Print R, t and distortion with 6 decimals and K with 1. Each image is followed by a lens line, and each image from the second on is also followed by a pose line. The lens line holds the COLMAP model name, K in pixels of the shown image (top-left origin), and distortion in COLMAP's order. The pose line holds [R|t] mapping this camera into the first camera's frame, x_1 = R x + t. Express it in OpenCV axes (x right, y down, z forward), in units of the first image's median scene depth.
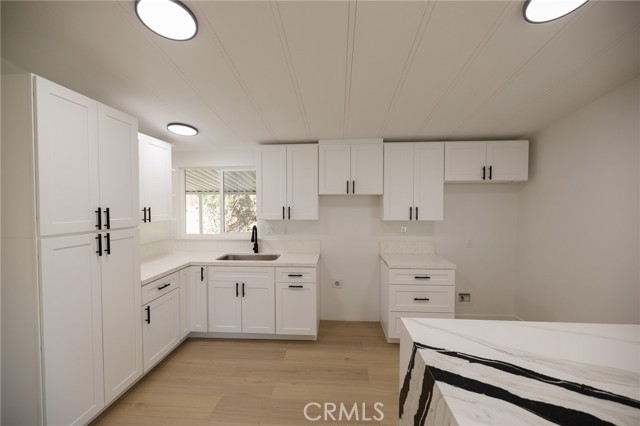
lens RADIAL K [[266.9, 0, 318.1], [0, 266.9, 210.9], [0, 0, 1]] dist [0.003821, -0.000385]
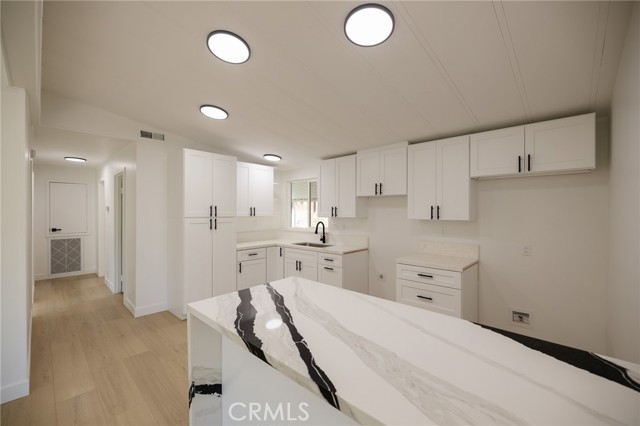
lens RADIAL K [[266.9, 0, 318.9], [0, 266.9, 213.3], [0, 0, 1]] dist [0.003821, -0.000385]
pose [[0.778359, 0.007795, -0.627771, 0.643303], [-0.019677, 0.999735, -0.011983, 0.032489], [0.627511, 0.021680, 0.778306, -0.032217]]
